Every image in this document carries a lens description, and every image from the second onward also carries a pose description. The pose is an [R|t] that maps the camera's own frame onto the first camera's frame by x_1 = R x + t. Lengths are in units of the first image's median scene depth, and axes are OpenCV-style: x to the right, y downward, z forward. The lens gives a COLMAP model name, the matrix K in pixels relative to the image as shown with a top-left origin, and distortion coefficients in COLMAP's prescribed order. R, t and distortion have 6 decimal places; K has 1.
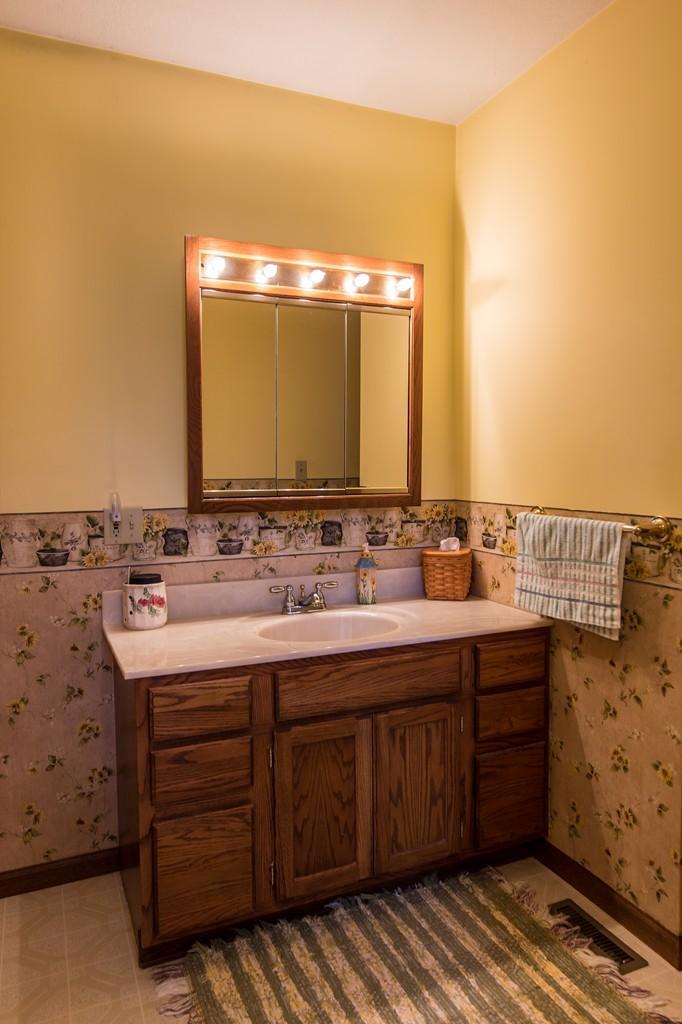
lens RADIAL K [[712.1, 0, 343.3], [0, 712.1, 507.9], [0, 0, 1]] dist [-0.001645, 0.003956]
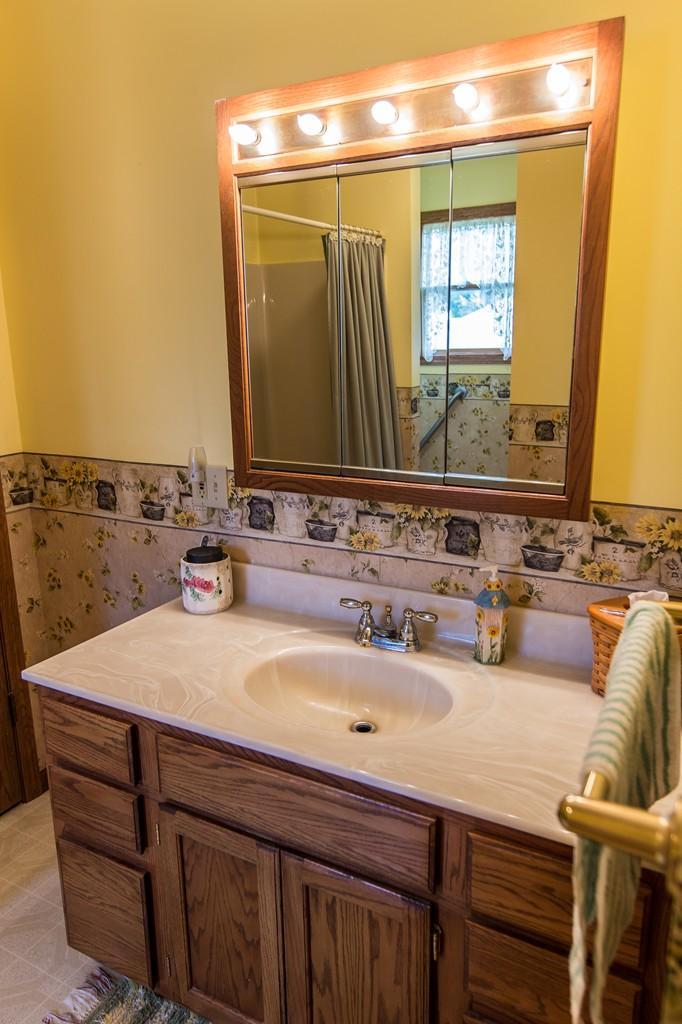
lens RADIAL K [[712.1, 0, 343.3], [0, 712.1, 507.9], [0, 0, 1]] dist [-0.001645, 0.003956]
pose [[0.617409, 0.176936, -0.766485, 0.435404], [-0.040328, 0.980214, 0.193789, -0.117672], [0.785608, -0.088736, 0.612329, 0.576804]]
